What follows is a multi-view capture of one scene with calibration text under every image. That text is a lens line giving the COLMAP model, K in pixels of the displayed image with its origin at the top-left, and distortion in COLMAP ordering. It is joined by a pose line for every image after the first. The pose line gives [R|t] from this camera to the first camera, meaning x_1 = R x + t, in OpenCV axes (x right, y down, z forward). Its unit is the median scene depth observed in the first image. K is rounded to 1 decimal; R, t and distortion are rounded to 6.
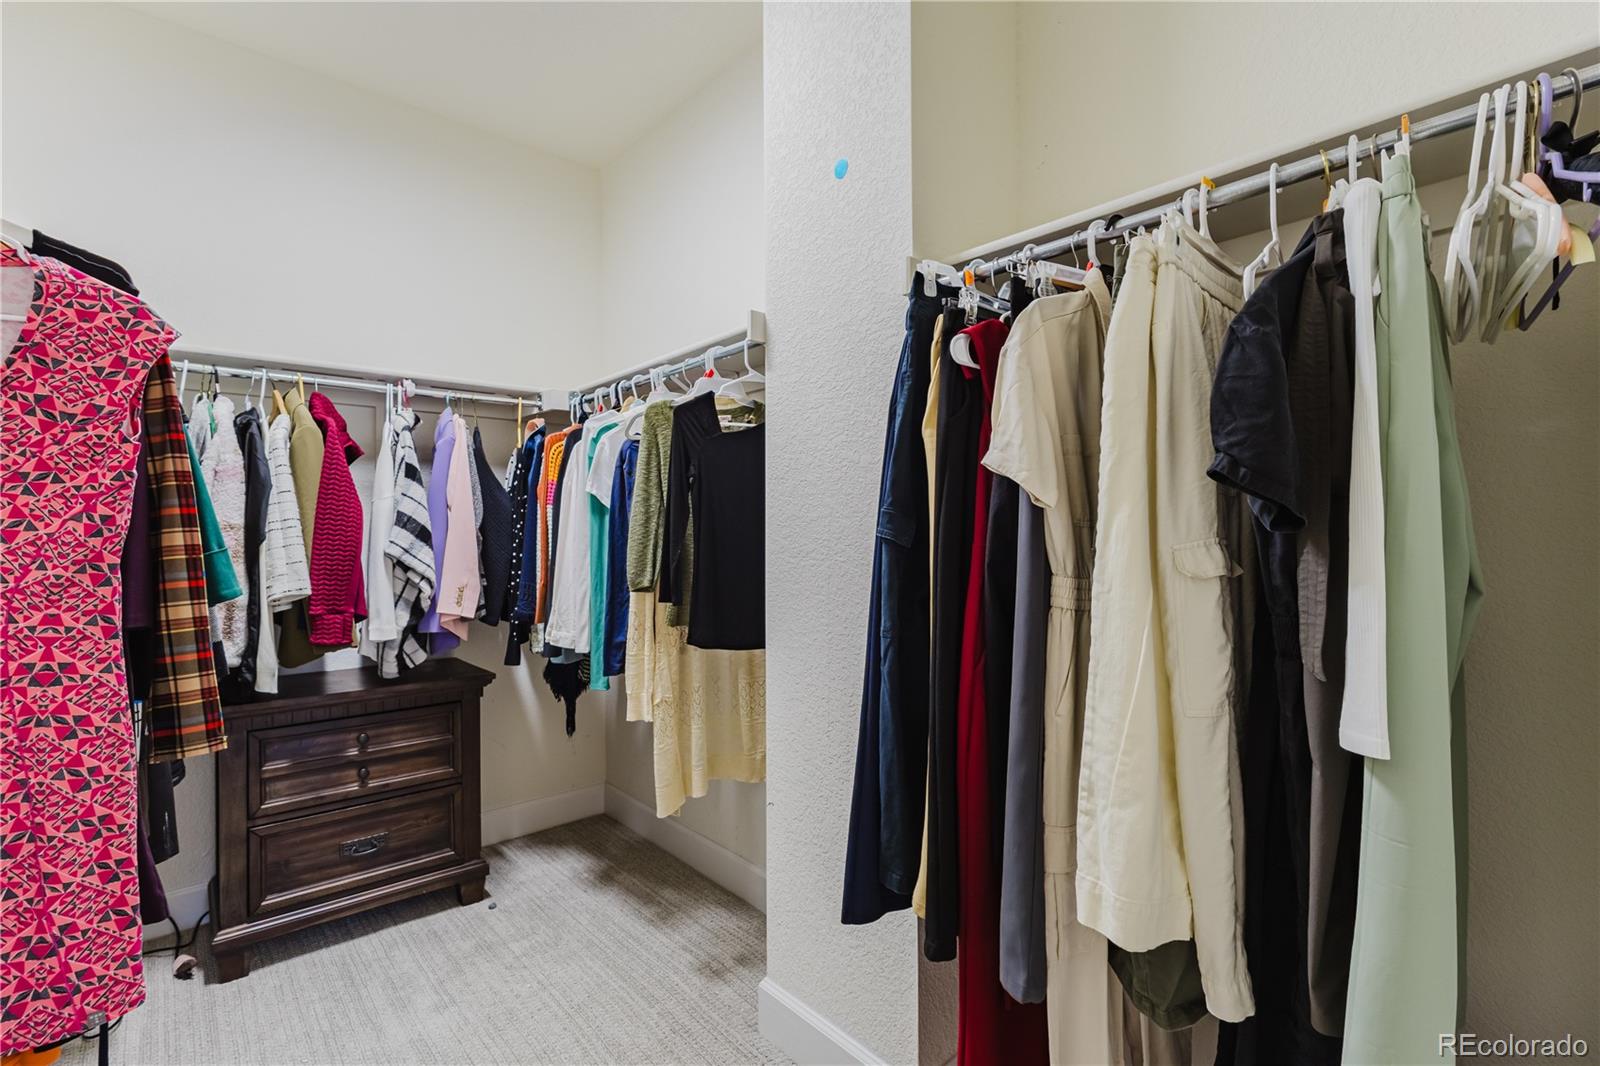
lens RADIAL K [[732.3, 0, 797.8], [0, 732.3, 531.5], [0, 0, 1]] dist [-0.001146, 0.000962]
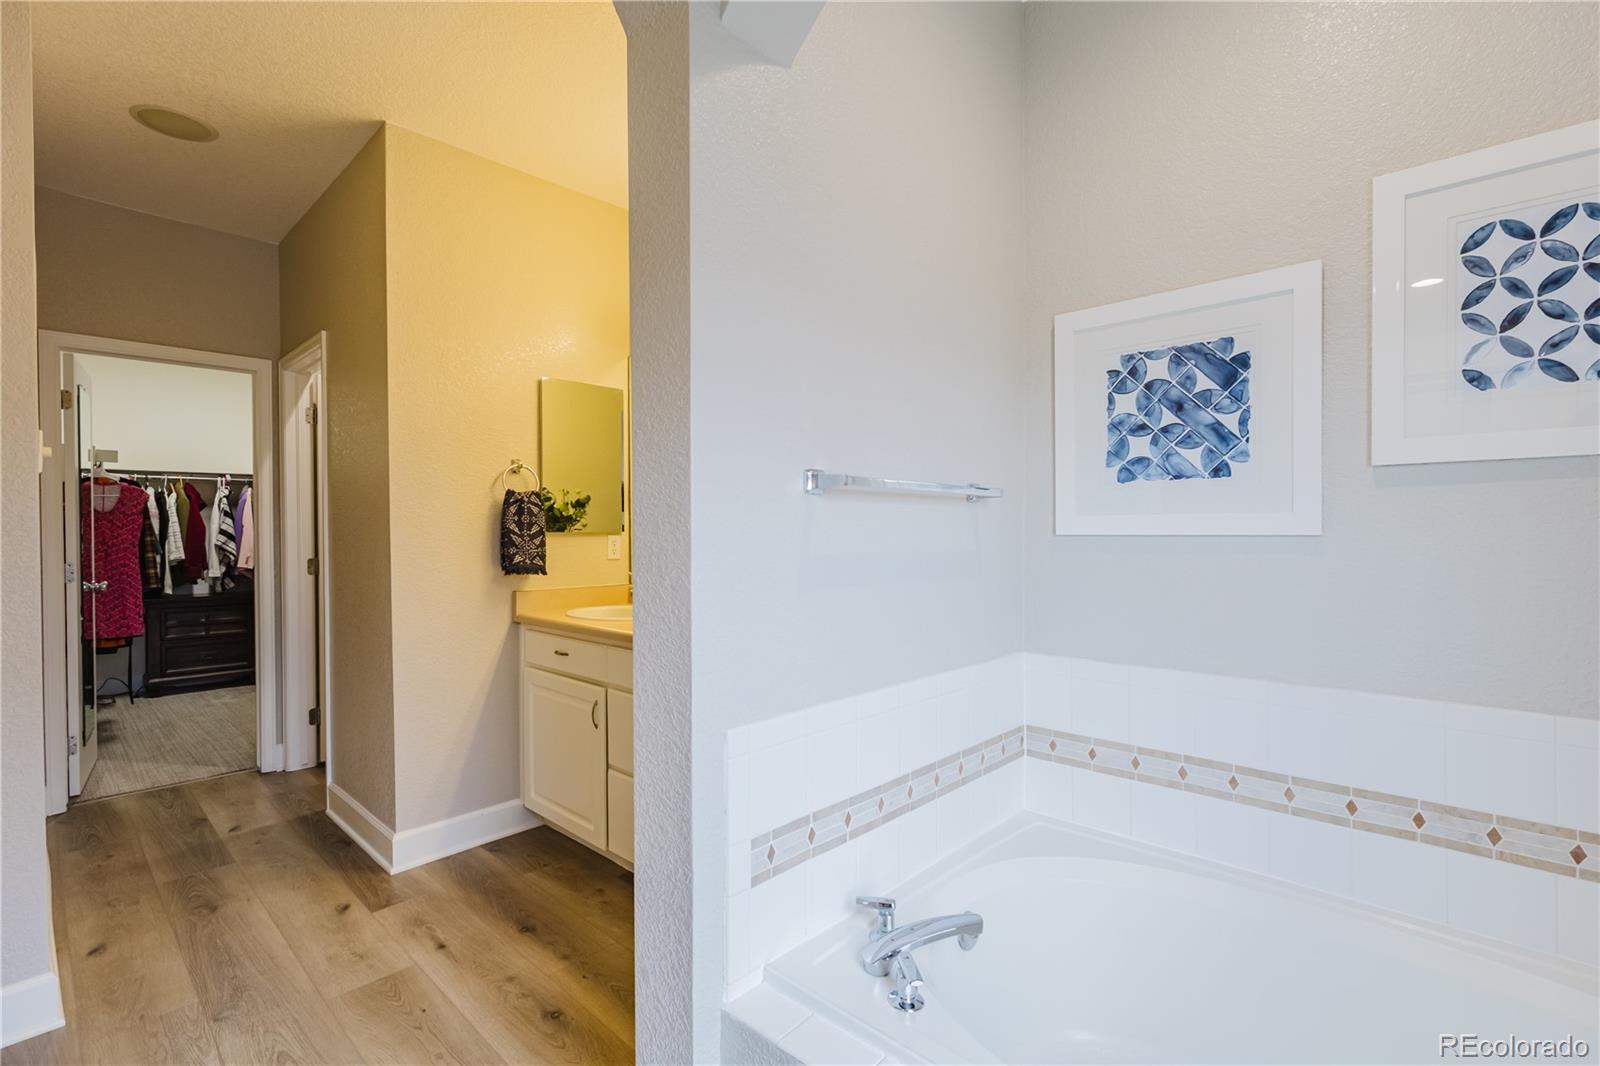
lens RADIAL K [[732.3, 0, 803.0], [0, 732.3, 540.7], [0, 0, 1]] dist [-0.001146, 0.000962]
pose [[0.995068, 0.001920, 0.099176, 1.298651], [-0.002989, 0.999939, 0.010624, -0.018216], [-0.099150, -0.010868, 0.995013, -1.859977]]
